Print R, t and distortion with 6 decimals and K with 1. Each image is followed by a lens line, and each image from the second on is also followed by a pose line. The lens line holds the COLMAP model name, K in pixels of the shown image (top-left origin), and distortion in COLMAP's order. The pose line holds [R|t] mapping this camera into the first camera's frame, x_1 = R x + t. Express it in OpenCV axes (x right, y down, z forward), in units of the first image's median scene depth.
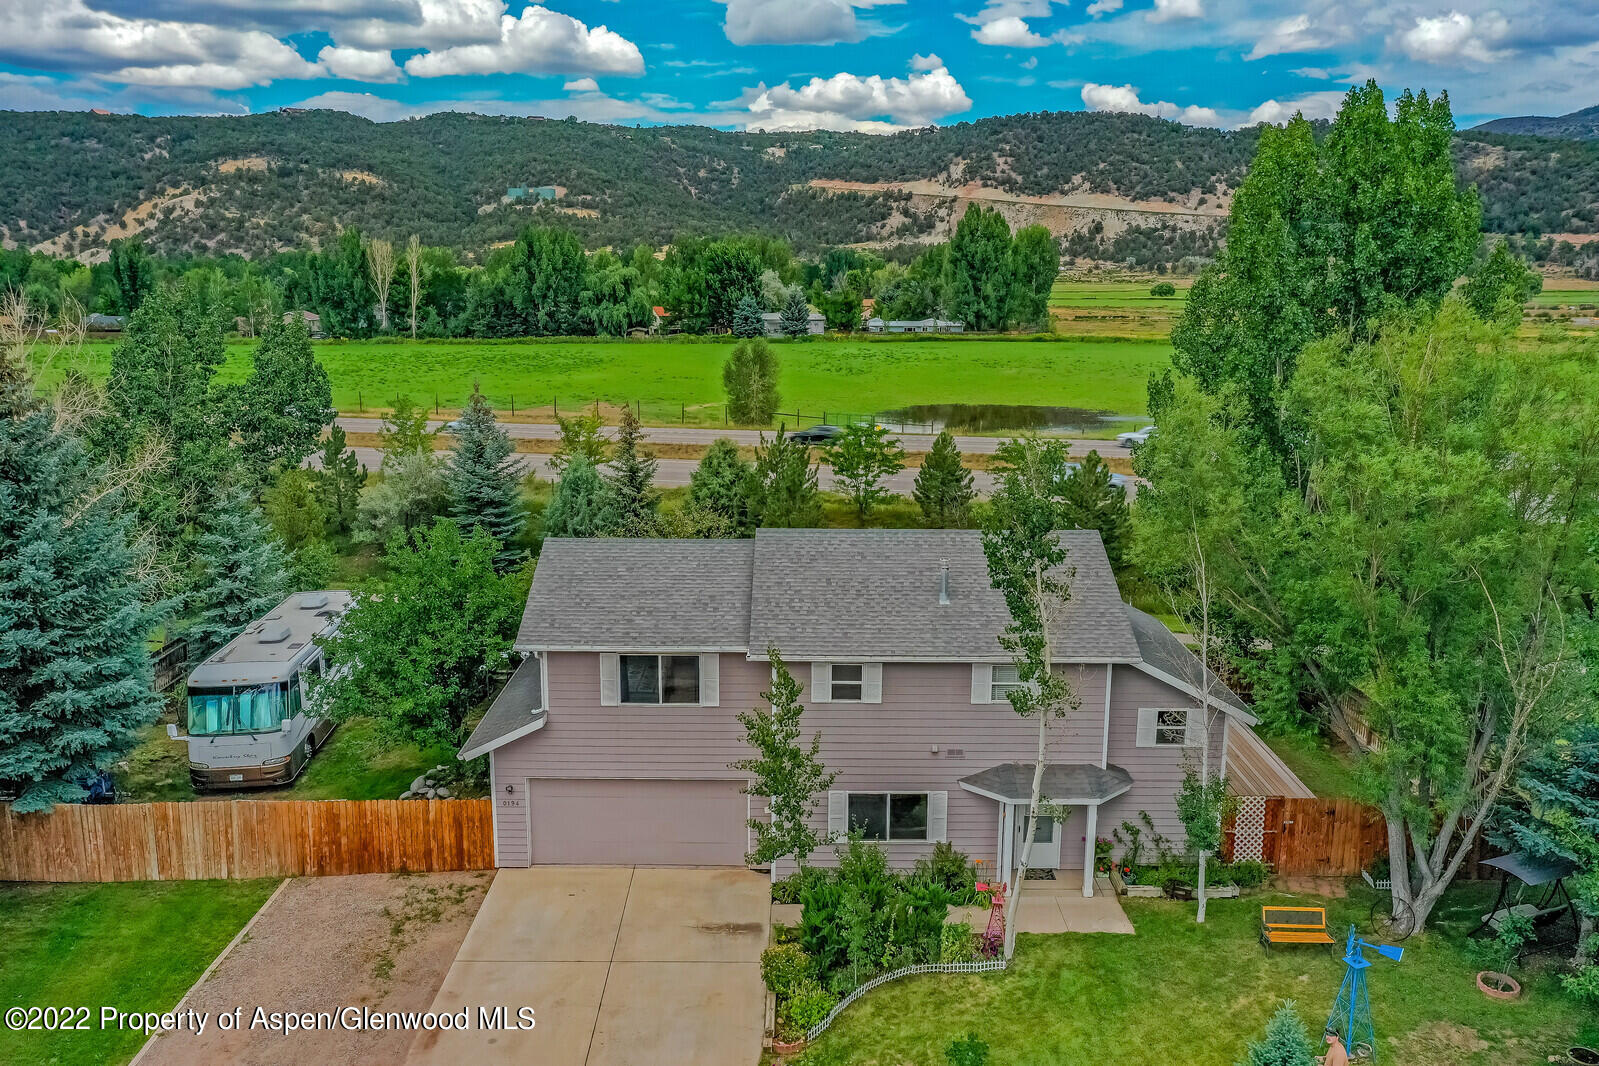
lens RADIAL K [[1259.0, 0, 796.7], [0, 1259.0, 504.4], [0, 0, 1]] dist [0.002462, -0.003208]
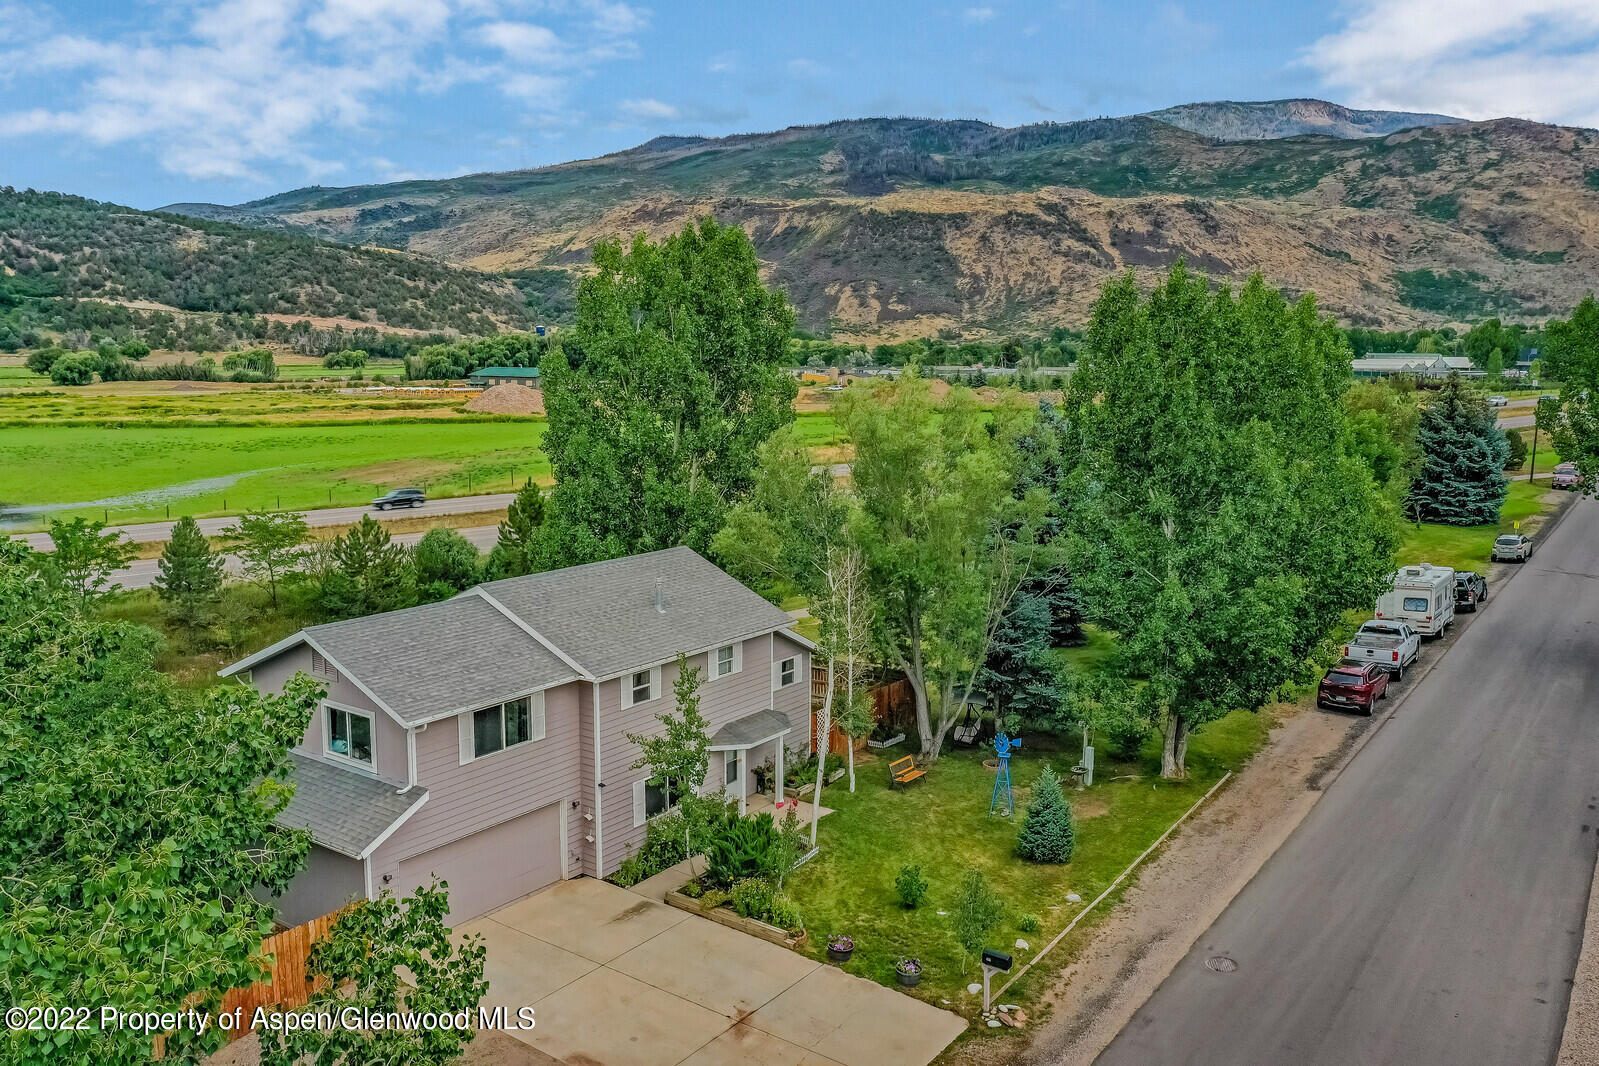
lens RADIAL K [[1259.0, 0, 796.7], [0, 1259.0, 504.4], [0, 0, 1]] dist [0.002462, -0.003208]
pose [[0.581090, -0.097874, 0.807932, -0.087426], [0.145385, 0.989257, 0.015275, -0.003175], [-0.800748, 0.108585, 0.589077, 0.015340]]
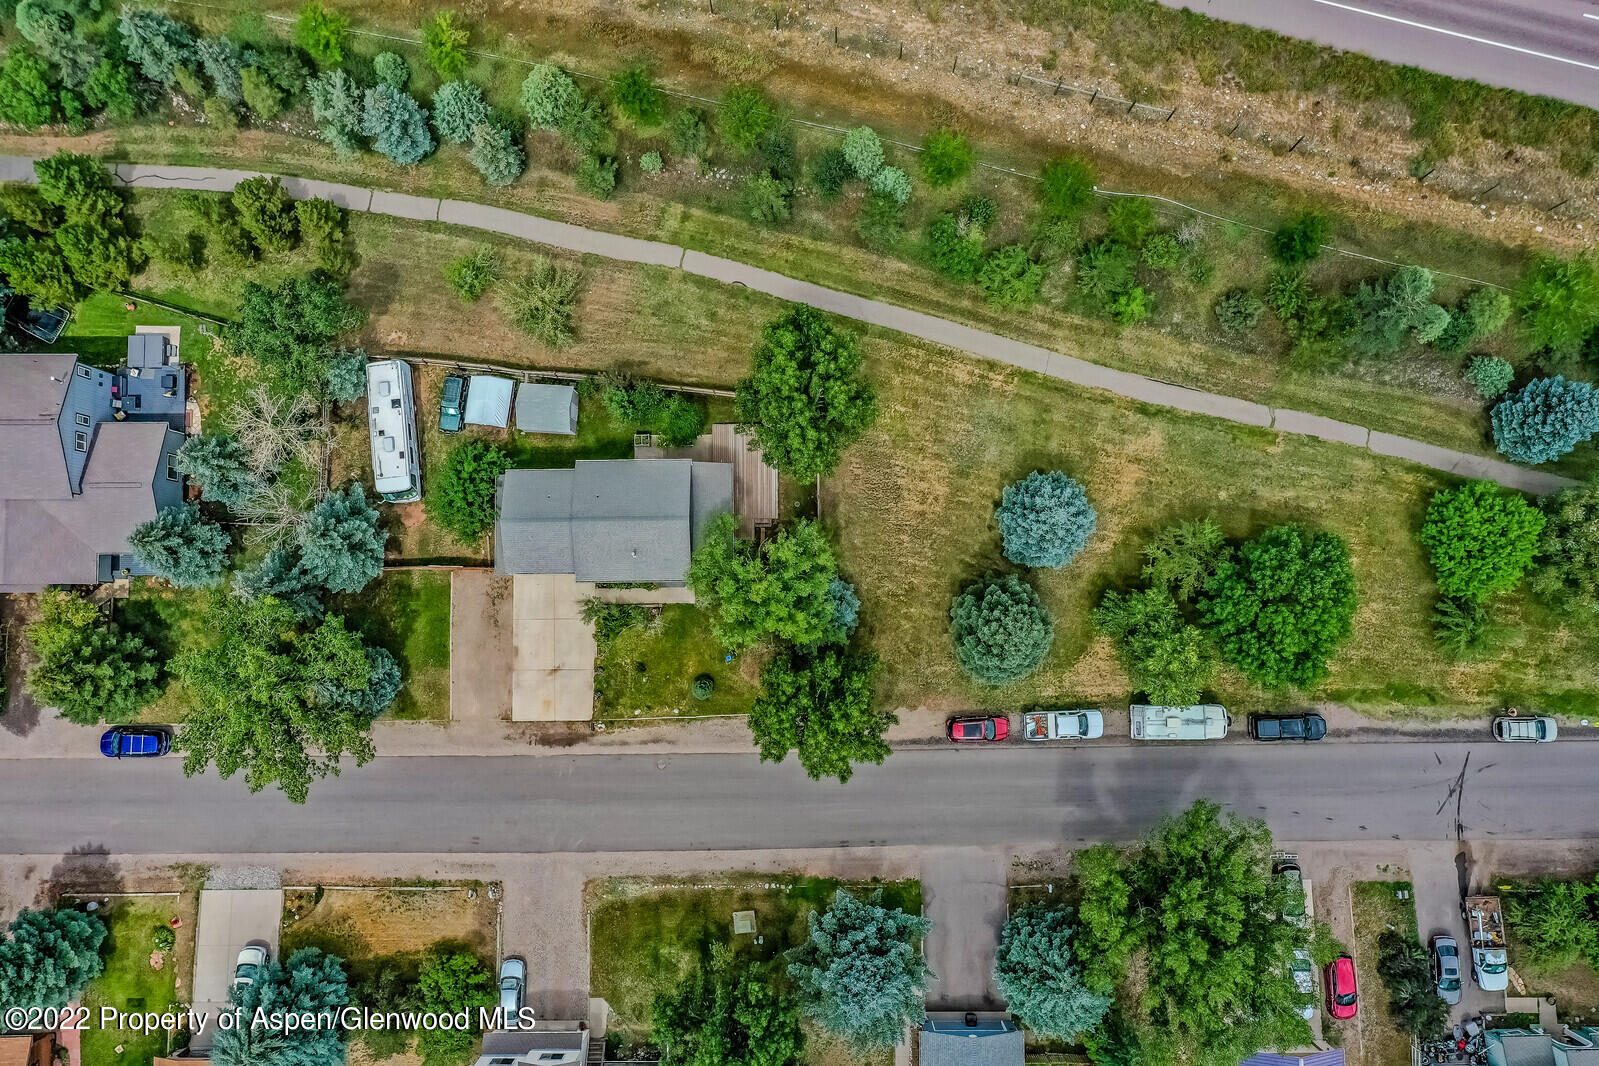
lens RADIAL K [[1259.0, 0, 796.7], [0, 1259.0, 504.4], [0, 0, 1]] dist [0.002462, -0.003208]
pose [[0.999877, -0.013787, -0.007451, 0.060519], [0.010766, 0.258761, 0.965881, -0.331249], [-0.011388, -0.965843, 0.258878, 0.032026]]
